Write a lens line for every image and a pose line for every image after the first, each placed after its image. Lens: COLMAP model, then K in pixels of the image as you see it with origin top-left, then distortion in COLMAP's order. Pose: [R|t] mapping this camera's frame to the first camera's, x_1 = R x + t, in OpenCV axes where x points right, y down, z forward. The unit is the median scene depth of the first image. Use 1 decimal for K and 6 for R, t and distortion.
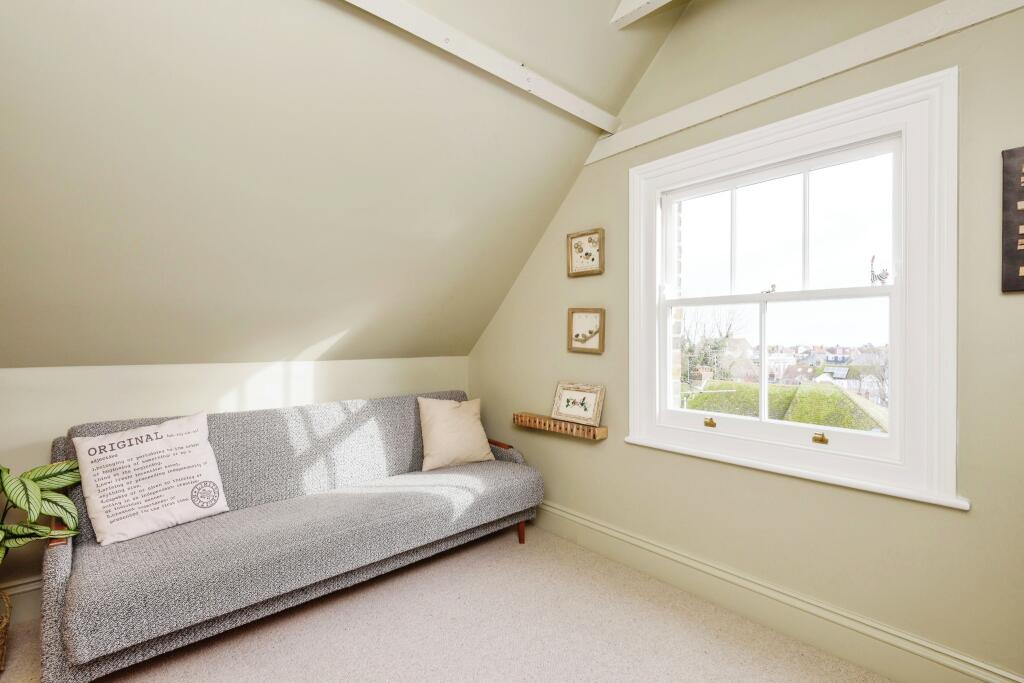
lens RADIAL K [[469.3, 0, 510.1], [0, 469.3, 349.1], [0, 0, 1]] dist [0.016756, -0.003373]
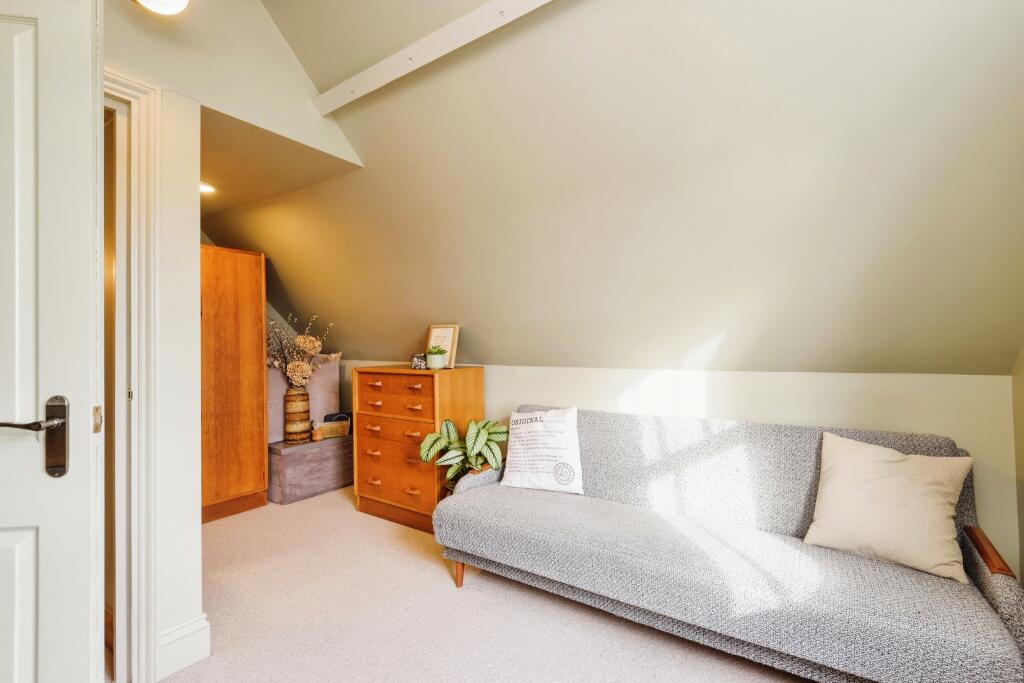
lens RADIAL K [[469.3, 0, 512.7], [0, 469.3, 340.1], [0, 0, 1]] dist [0.016756, -0.003373]
pose [[0.217013, -0.020943, -0.975944, 0.395548], [-0.011553, 0.999645, -0.024021, -0.007373], [0.976100, 0.016488, 0.216694, 0.446636]]
